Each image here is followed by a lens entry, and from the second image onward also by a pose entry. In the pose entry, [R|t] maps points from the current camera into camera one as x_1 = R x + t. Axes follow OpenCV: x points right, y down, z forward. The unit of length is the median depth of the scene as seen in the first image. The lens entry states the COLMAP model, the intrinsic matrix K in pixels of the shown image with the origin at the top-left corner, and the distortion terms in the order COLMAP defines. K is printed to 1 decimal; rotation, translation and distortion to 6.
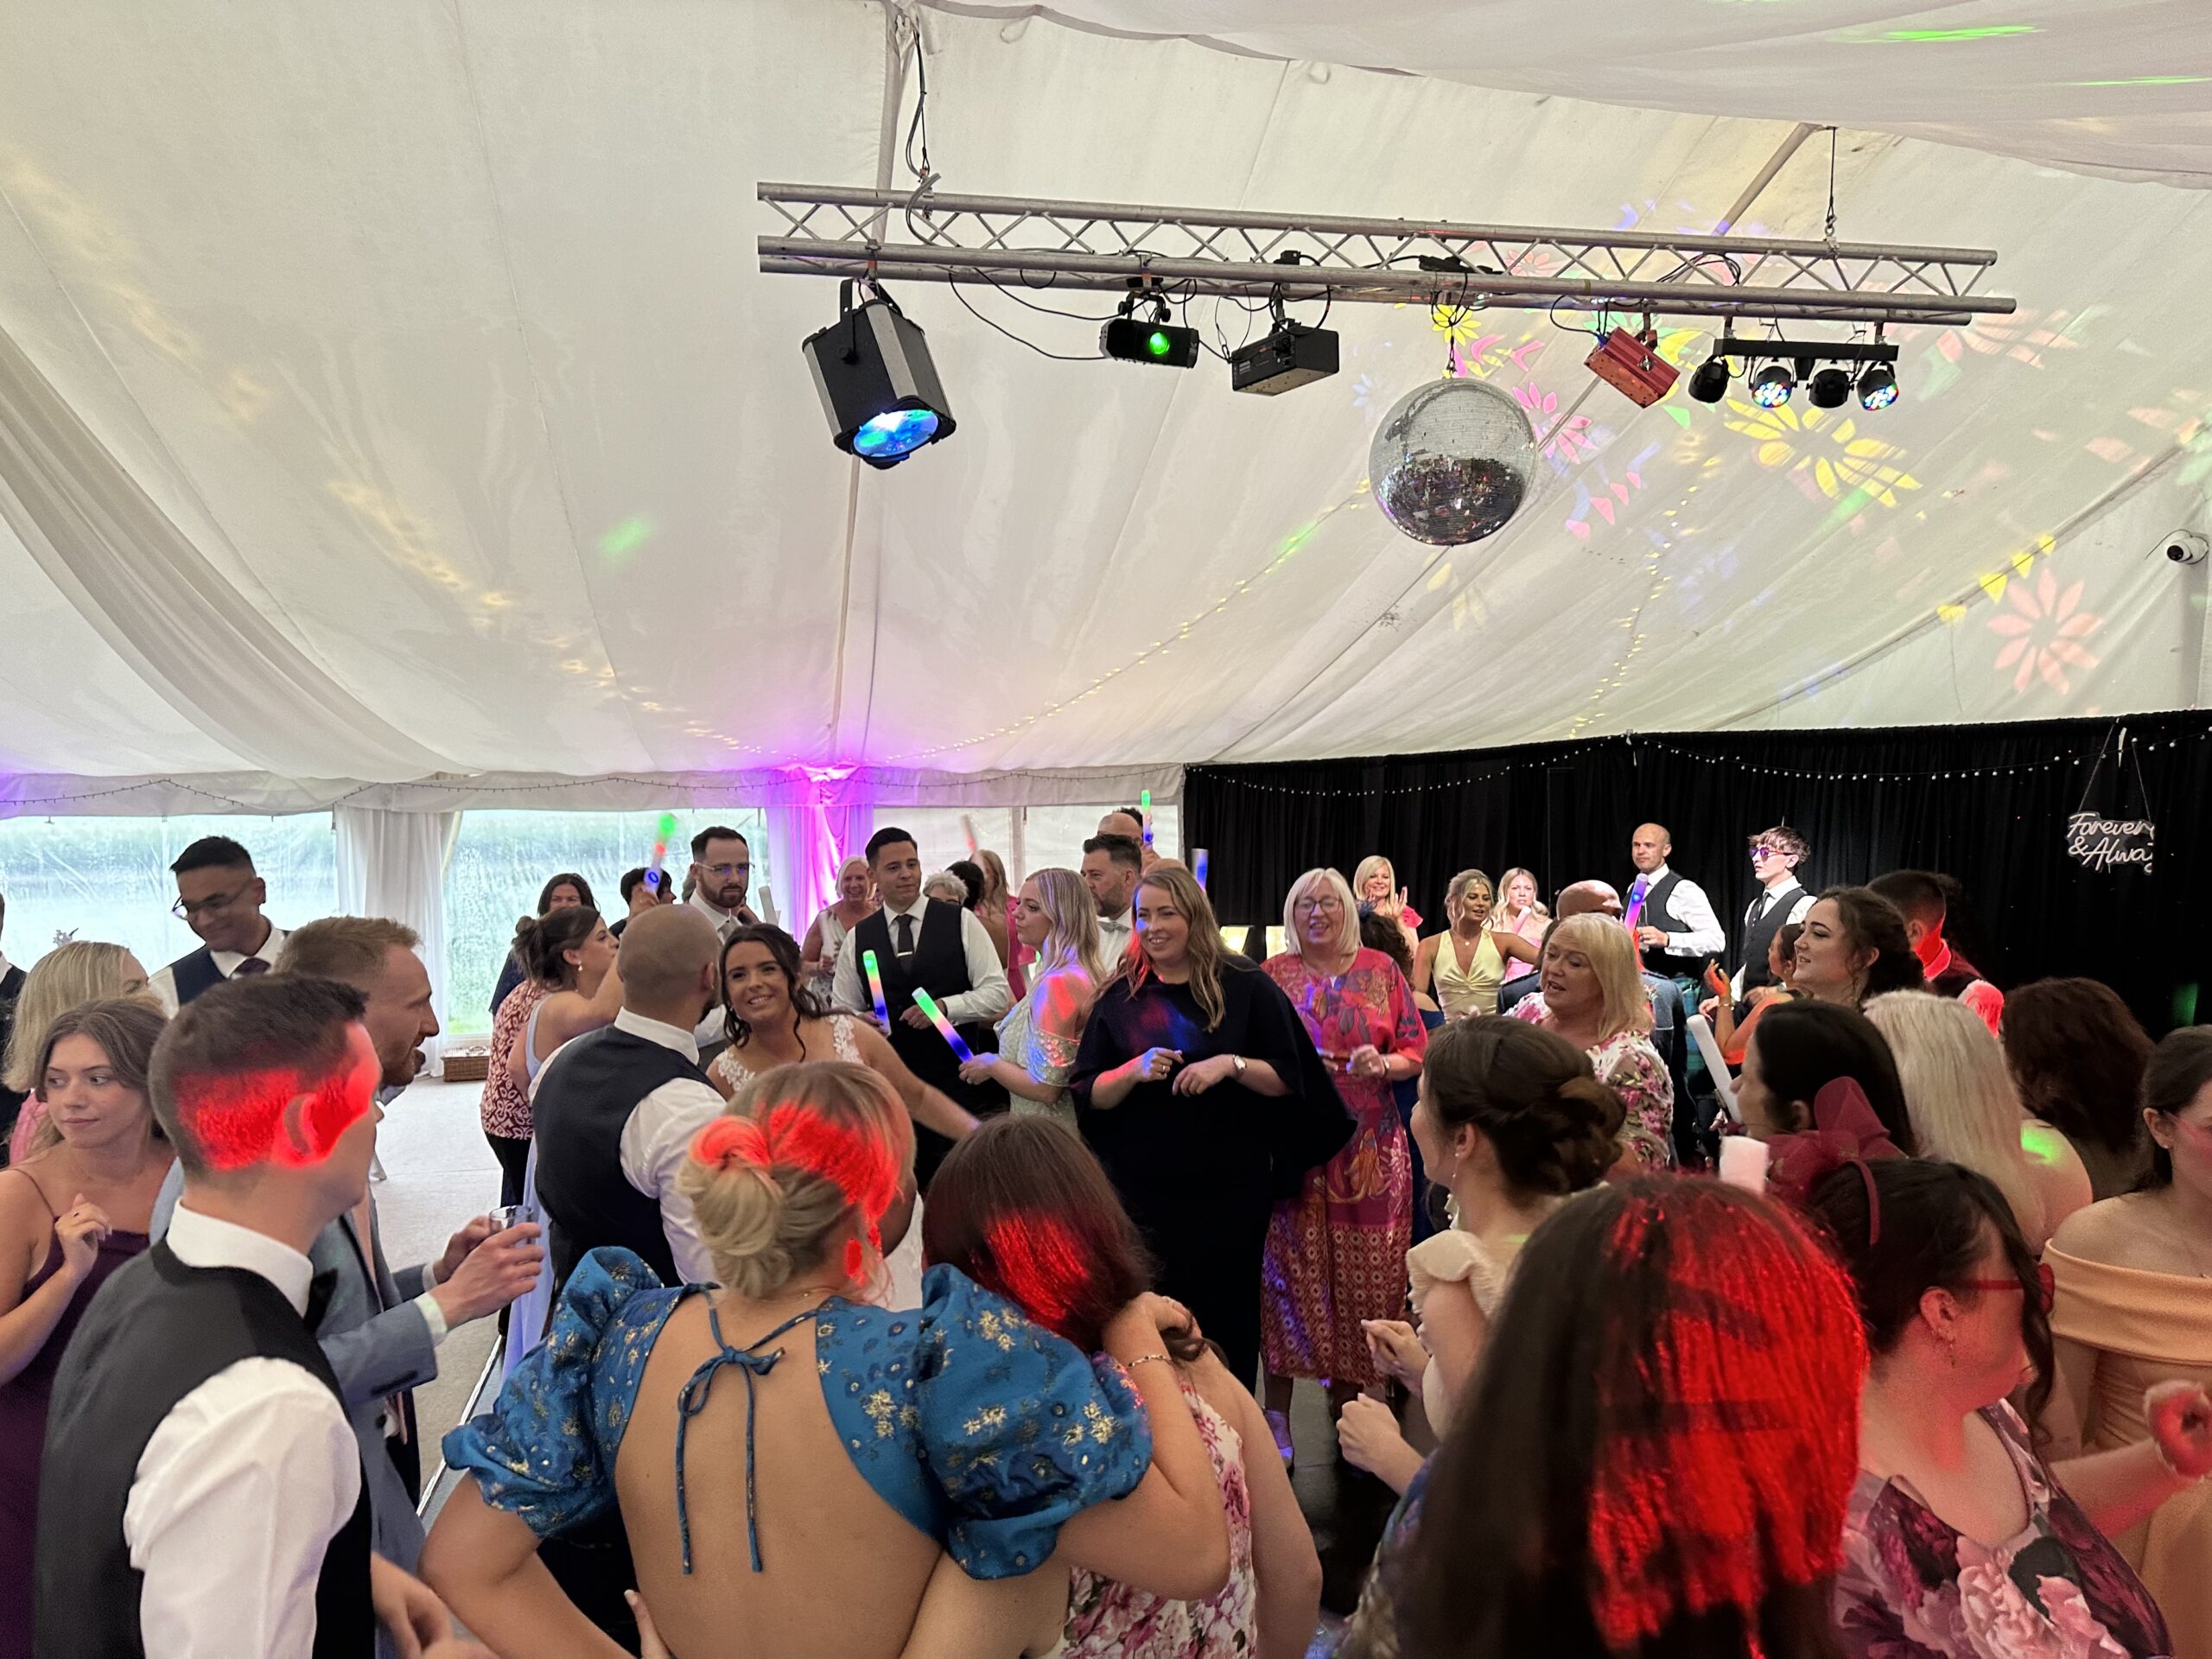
lens RADIAL K [[1591.3, 0, 1107.1], [0, 1591.3, 822.6], [0, 0, 1]] dist [0.028541, -0.023222]
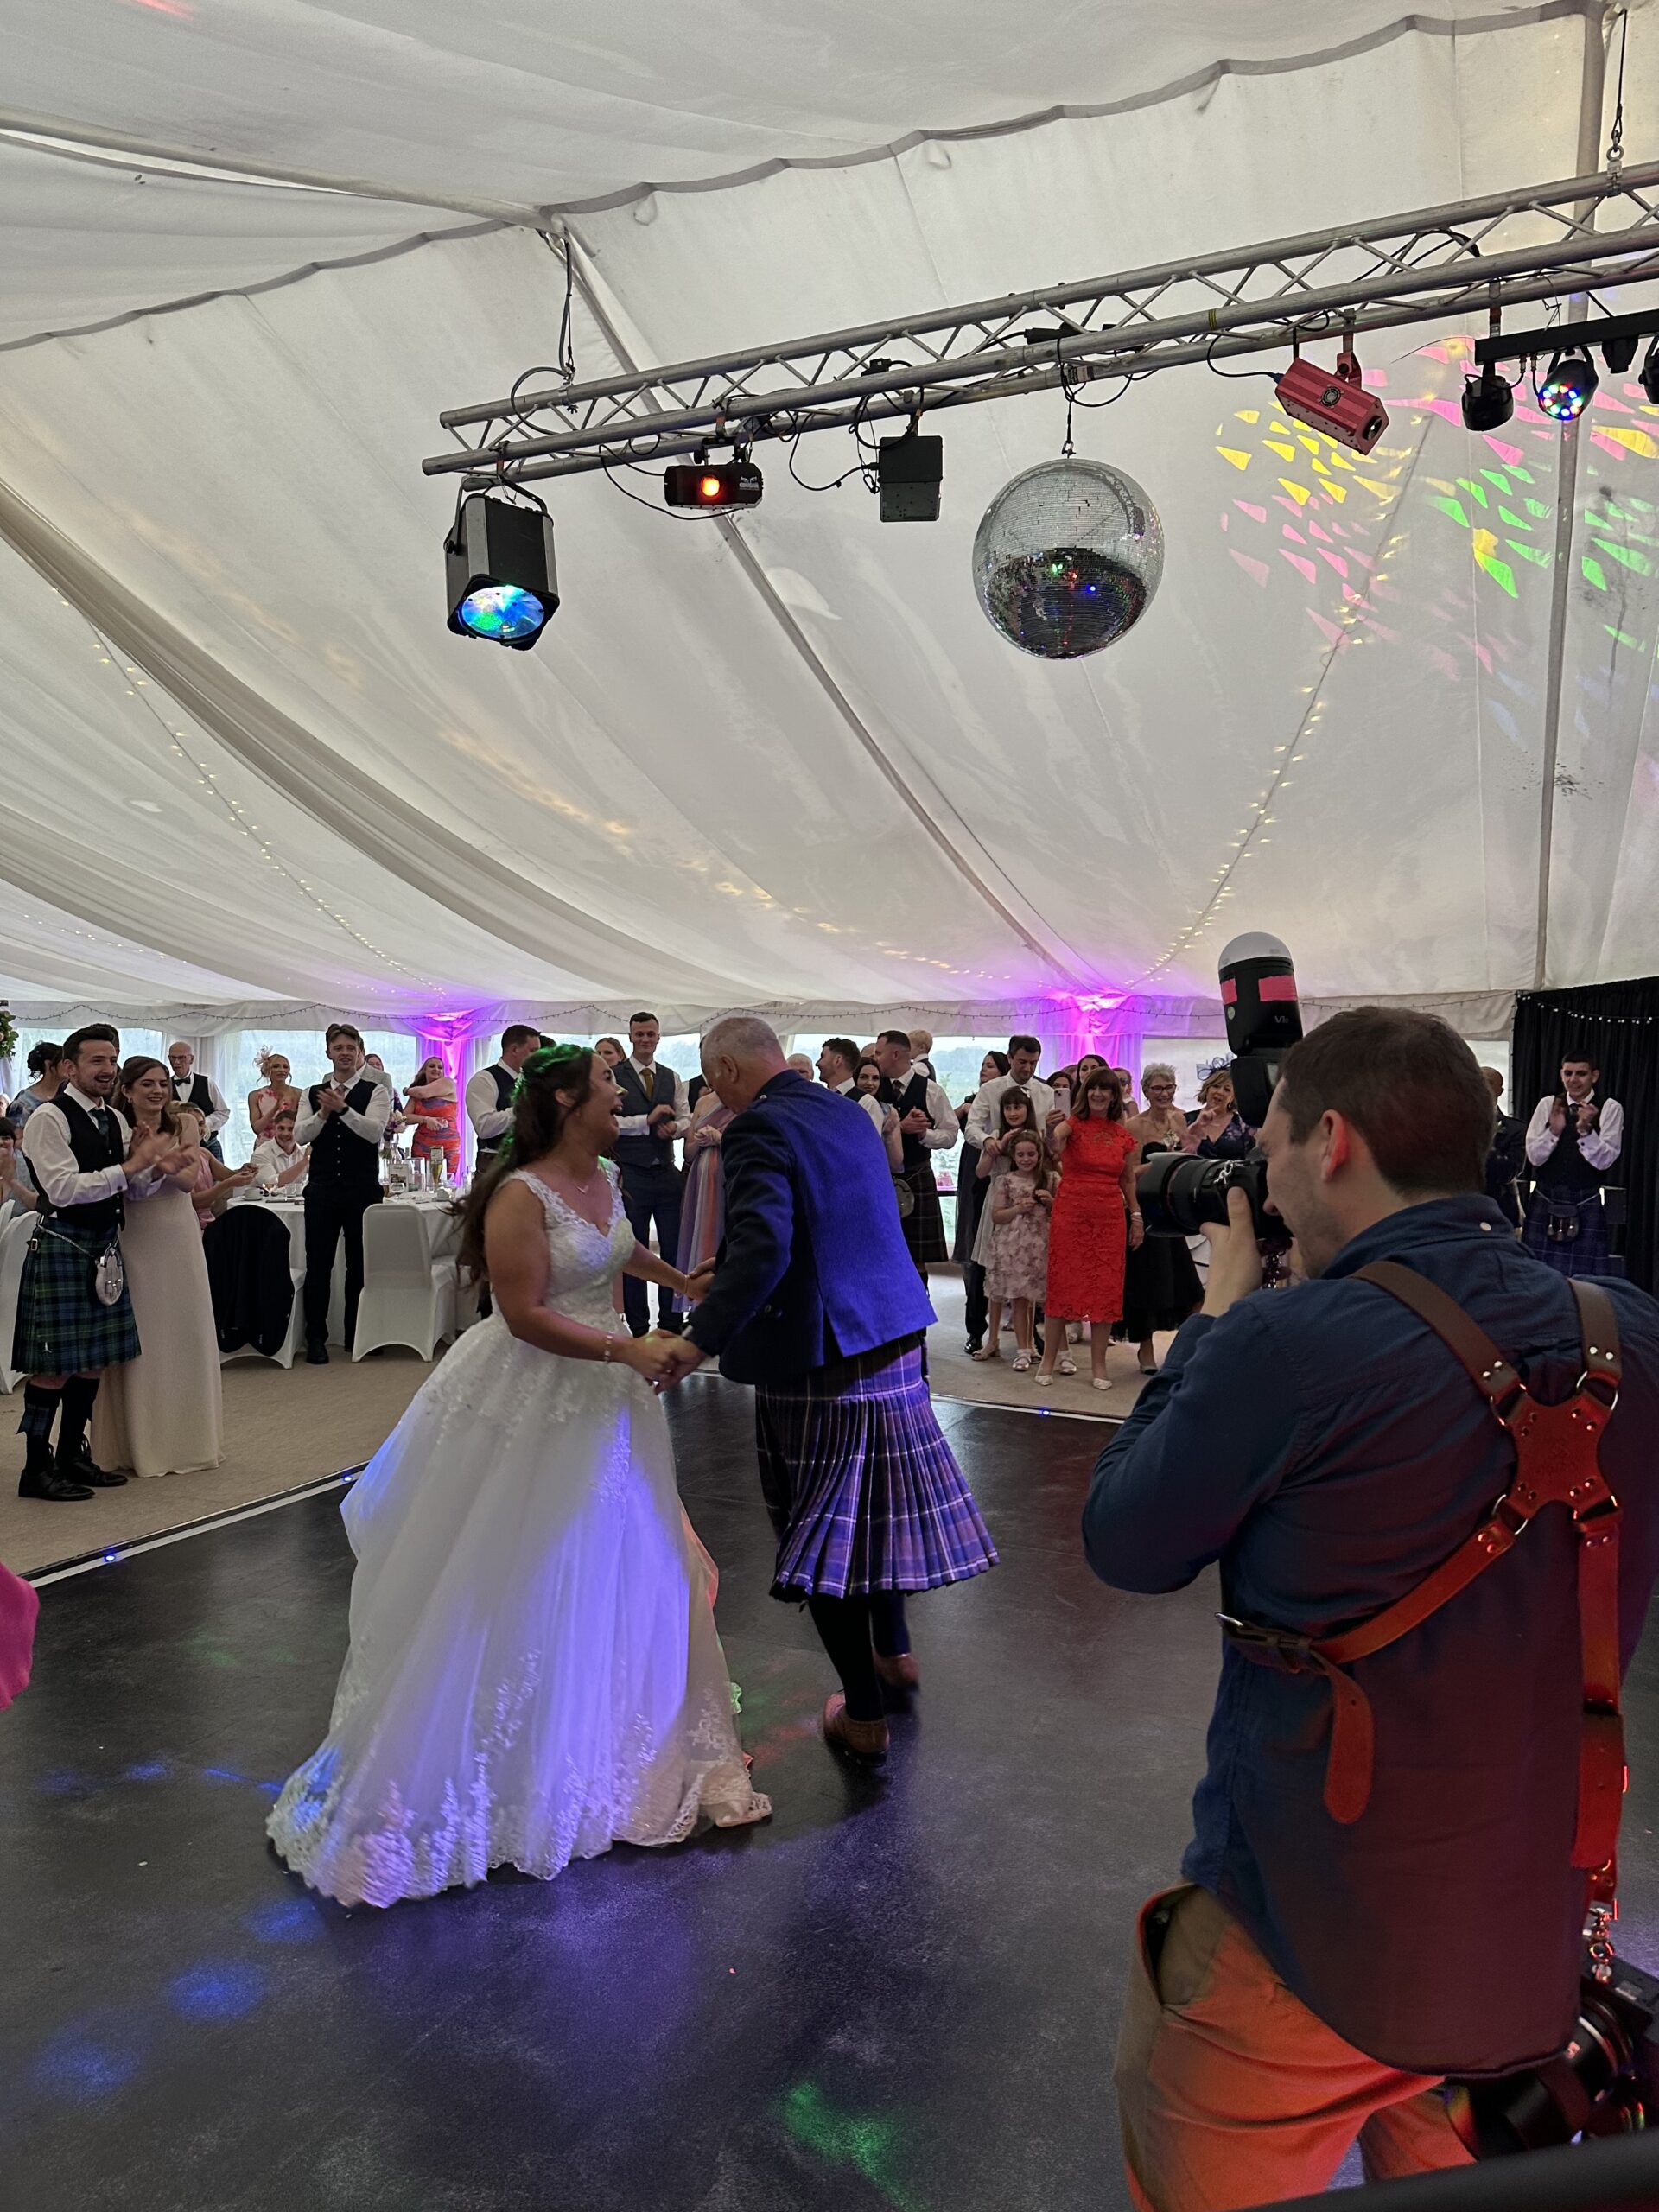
lens RADIAL K [[1591.3, 0, 823.3], [0, 1591.3, 1102.7], [0, 0, 1]] dist [0.028541, -0.023222]
pose [[0.809823, 0.032535, -0.585771, 0.604869], [-0.034074, 0.999384, 0.008402, 0.065220], [0.585684, 0.013156, 0.810433, 0.209739]]
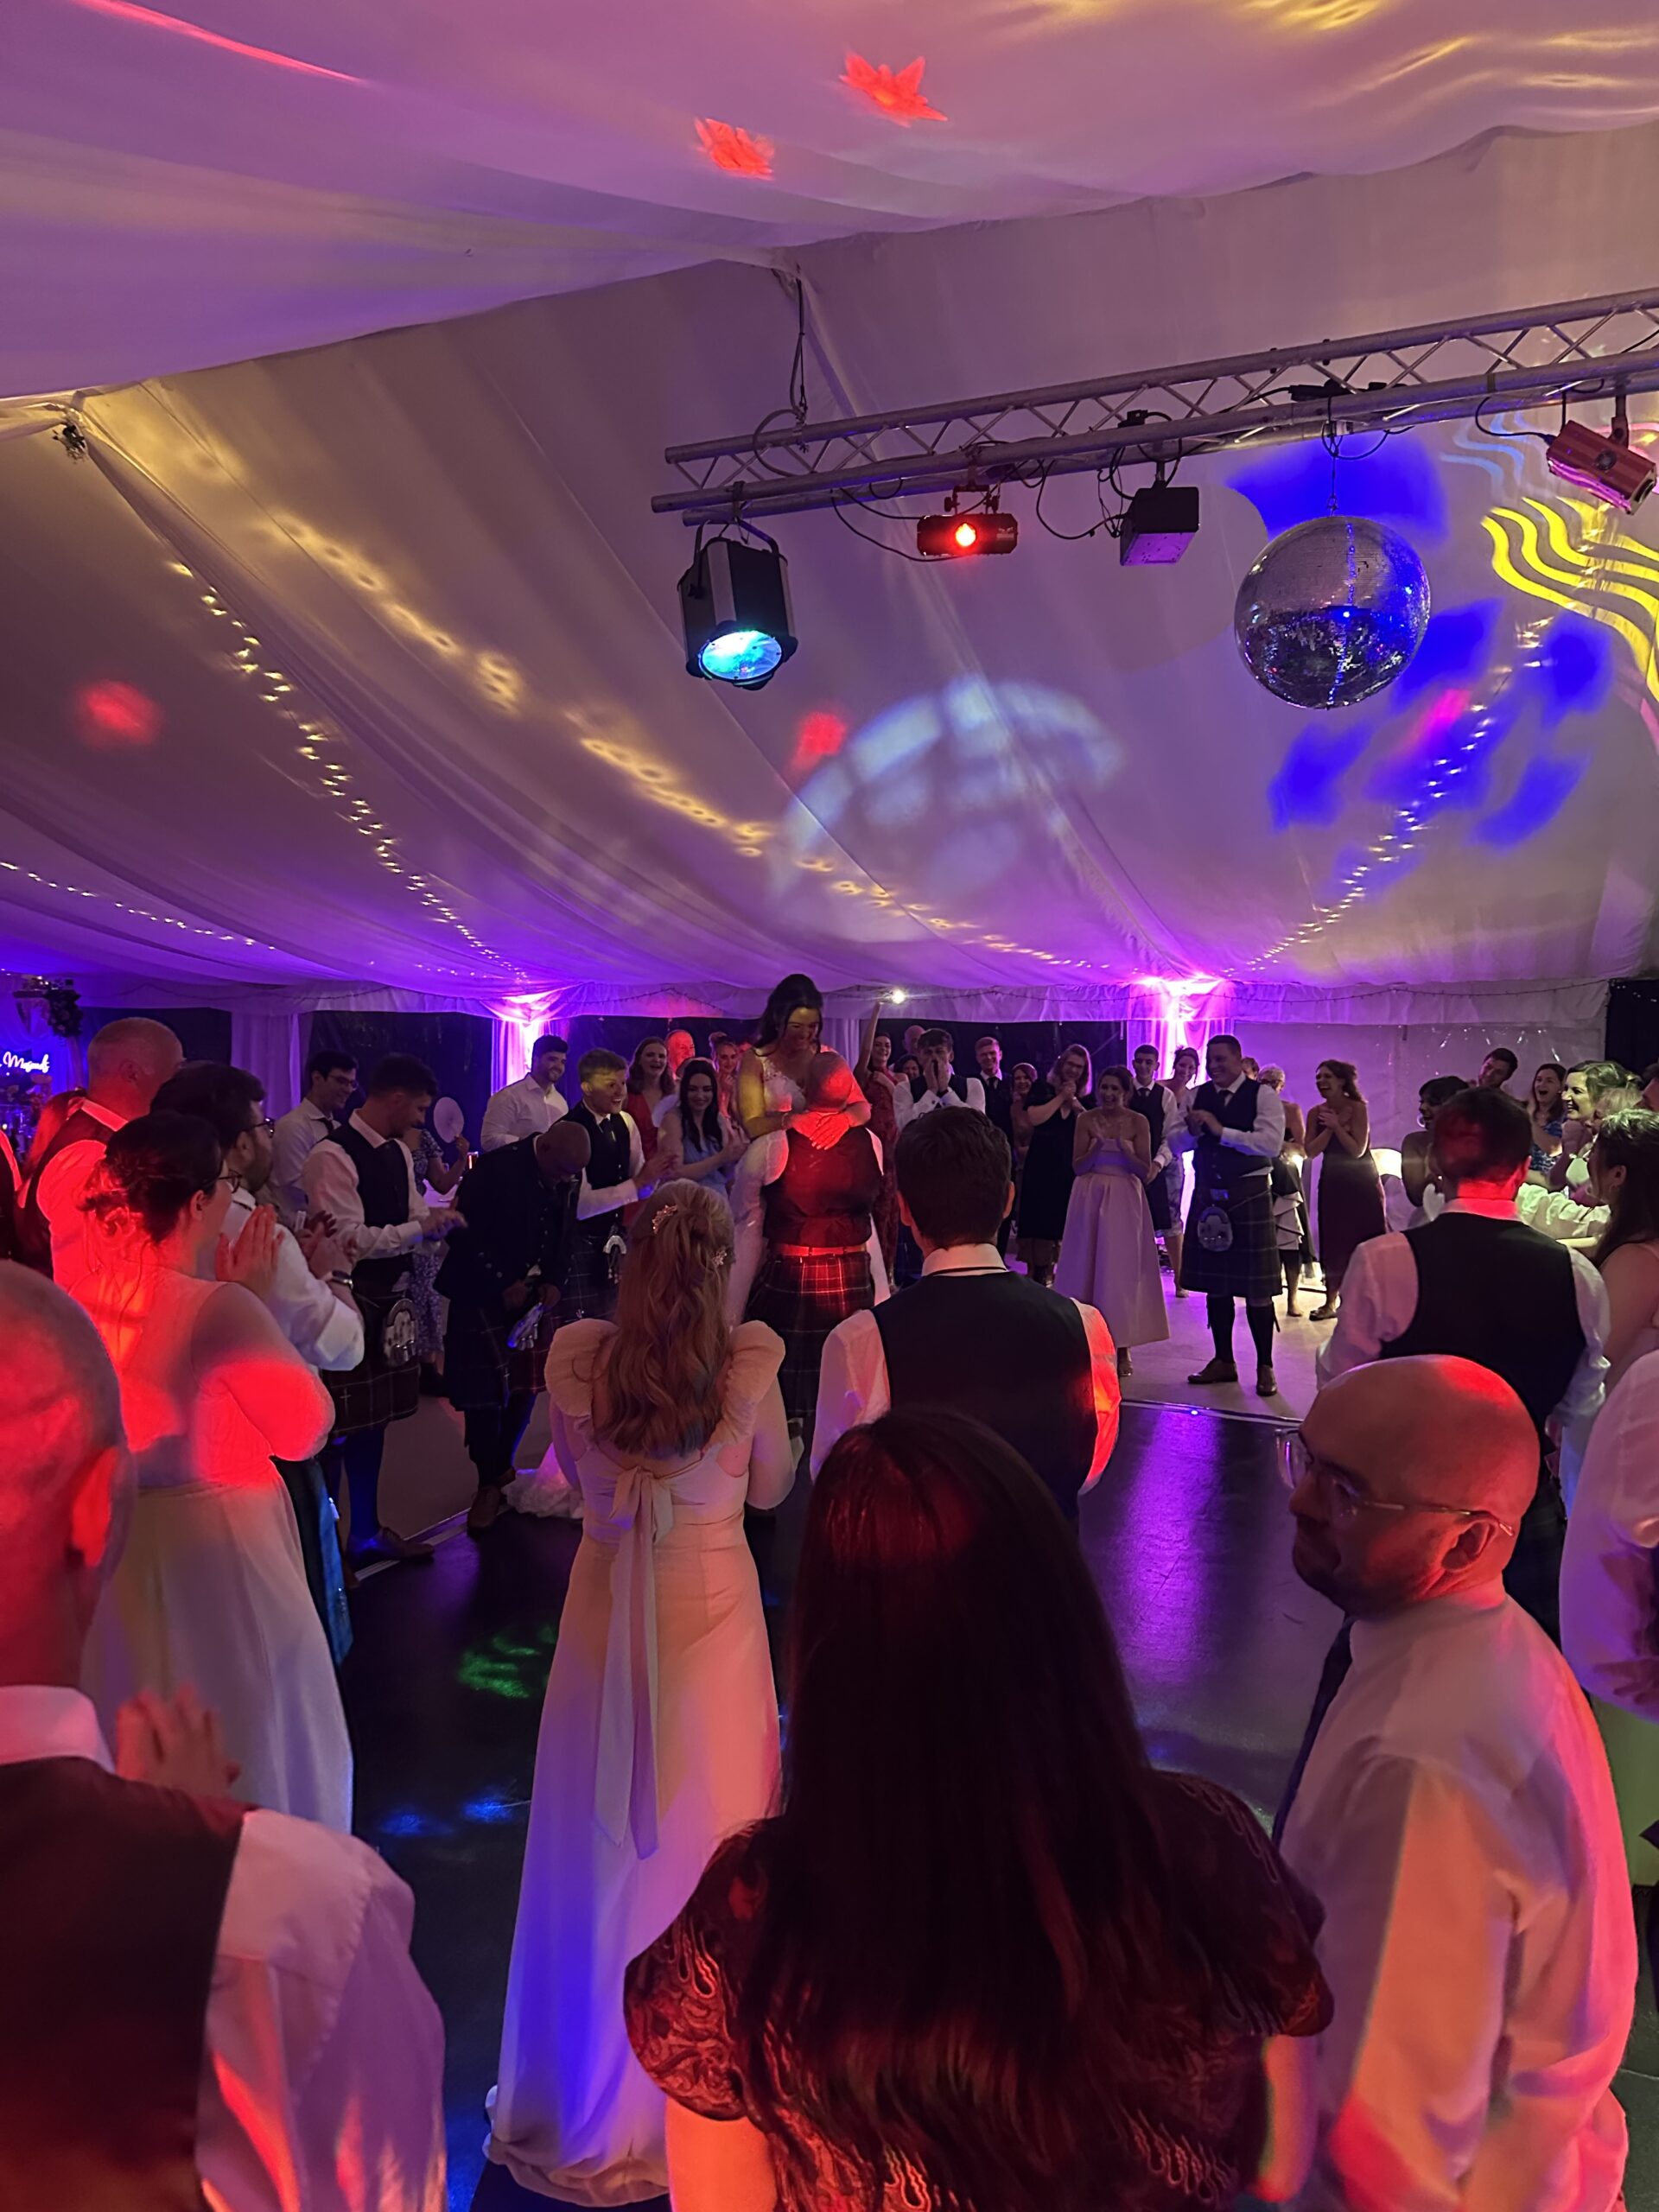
lens RADIAL K [[1592.7, 0, 829.5], [0, 1592.7, 1106.0], [0, 0, 1]] dist [0.024459, -0.019158]
pose [[0.817475, 0.050493, -0.573747, 0.493855], [-0.031994, 0.998593, 0.042297, 0.018150], [0.575075, -0.016220, 0.817940, 0.103154]]
